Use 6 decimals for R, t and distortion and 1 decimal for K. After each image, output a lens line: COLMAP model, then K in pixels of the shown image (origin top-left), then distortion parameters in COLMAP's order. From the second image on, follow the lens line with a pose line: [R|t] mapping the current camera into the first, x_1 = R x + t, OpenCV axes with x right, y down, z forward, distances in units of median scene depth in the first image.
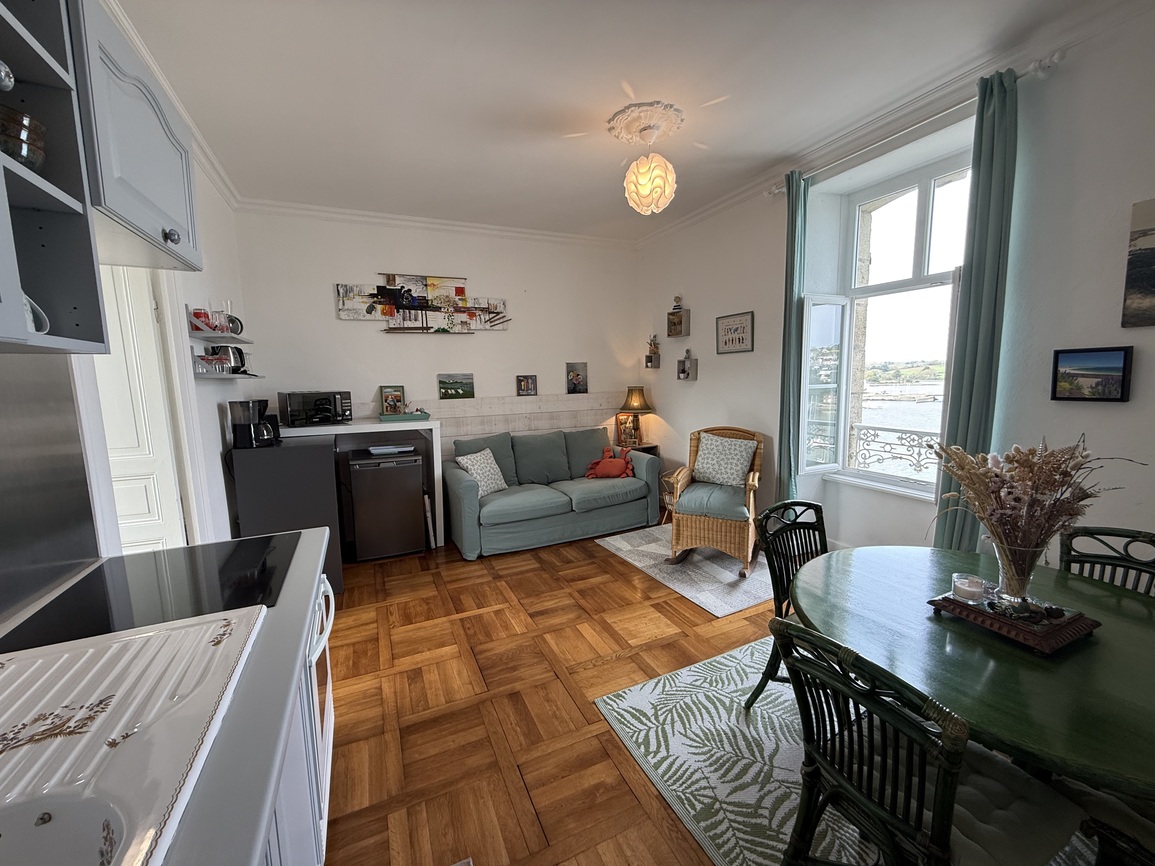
lens RADIAL K [[458.5, 0, 574.2], [0, 458.5, 432.5], [0, 0, 1]] dist [-0.001187, 0.000237]
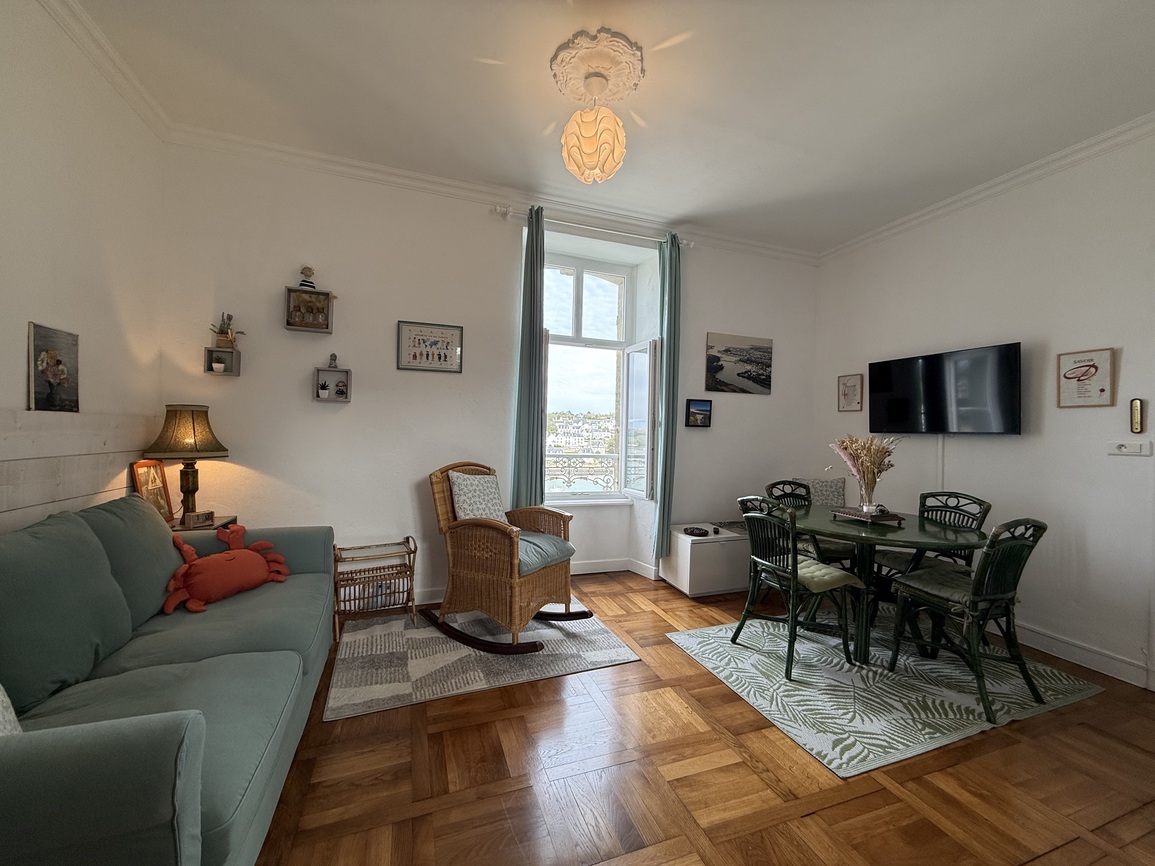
lens RADIAL K [[458.5, 0, 574.5], [0, 458.5, 432.8], [0, 0, 1]] dist [-0.001187, 0.000237]
pose [[0.079648, 0.023669, 0.996542, -0.469300], [0.097652, 0.994724, -0.031431, -0.020117], [-0.992028, 0.099818, 0.076917, 0.781969]]
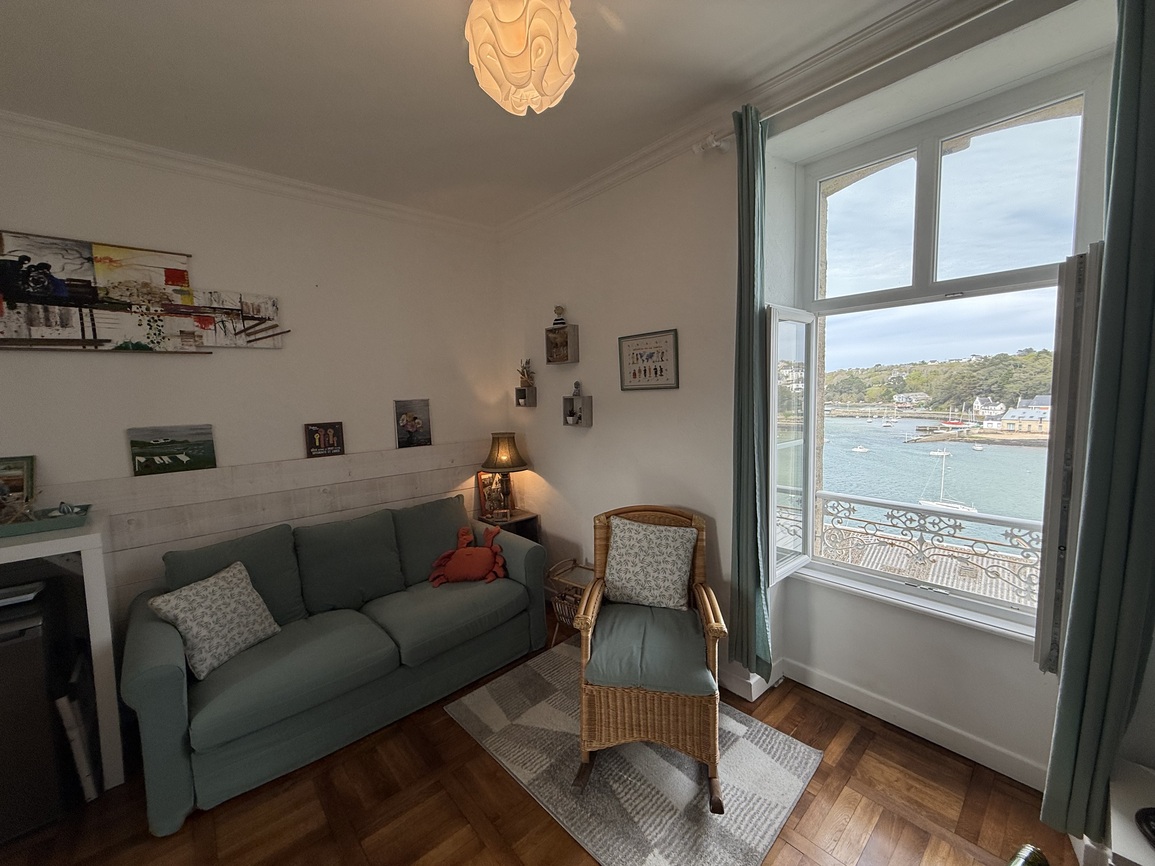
lens RADIAL K [[458.5, 0, 575.1], [0, 458.5, 432.6], [0, 0, 1]] dist [-0.001187, 0.000237]
pose [[0.957178, -0.030460, 0.287893, 0.053939], [0.042691, 0.998429, -0.036301, -0.100994], [-0.286335, 0.047037, 0.956974, 0.430119]]
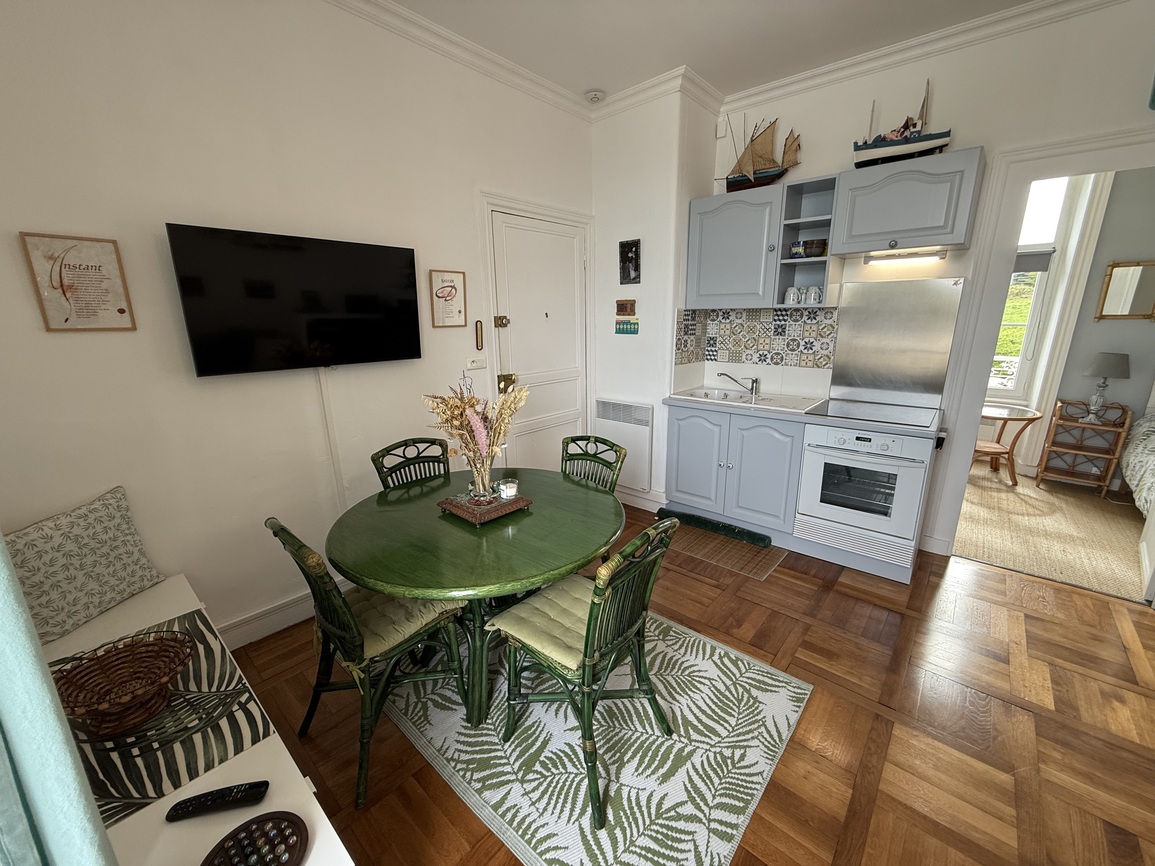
lens RADIAL K [[458.5, 0, 575.5], [0, 458.5, 432.1], [0, 0, 1]] dist [-0.001187, 0.000237]
pose [[-0.912358, 0.134579, -0.386641, 0.443577], [-0.017345, 0.930869, 0.364940, -0.123549], [0.409025, 0.339662, -0.846952, 0.821006]]
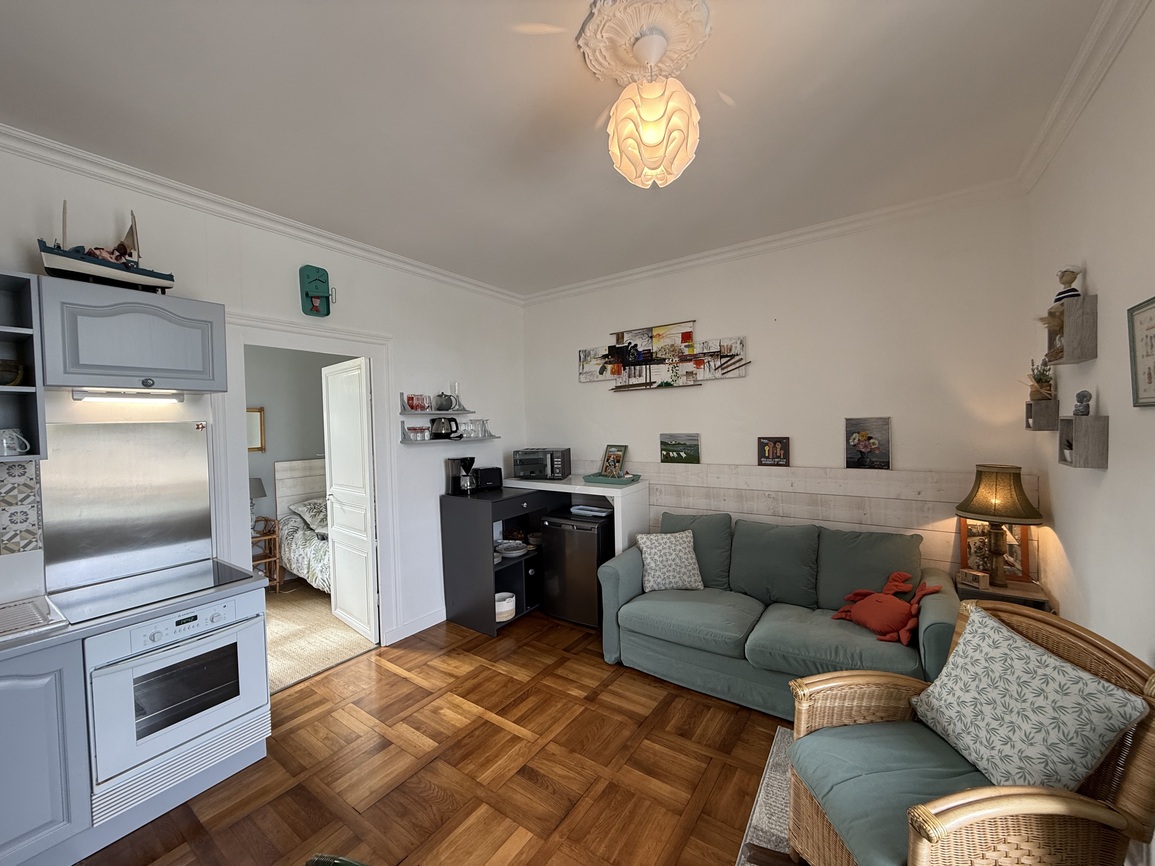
lens RADIAL K [[458.5, 0, 575.1], [0, 458.5, 433.5], [0, 0, 1]] dist [-0.001187, 0.000237]
pose [[0.505649, 0.030836, -0.862188, 0.468226], [-0.092521, 0.995536, -0.018656, -0.119123], [0.857764, 0.089204, 0.506244, 0.510548]]
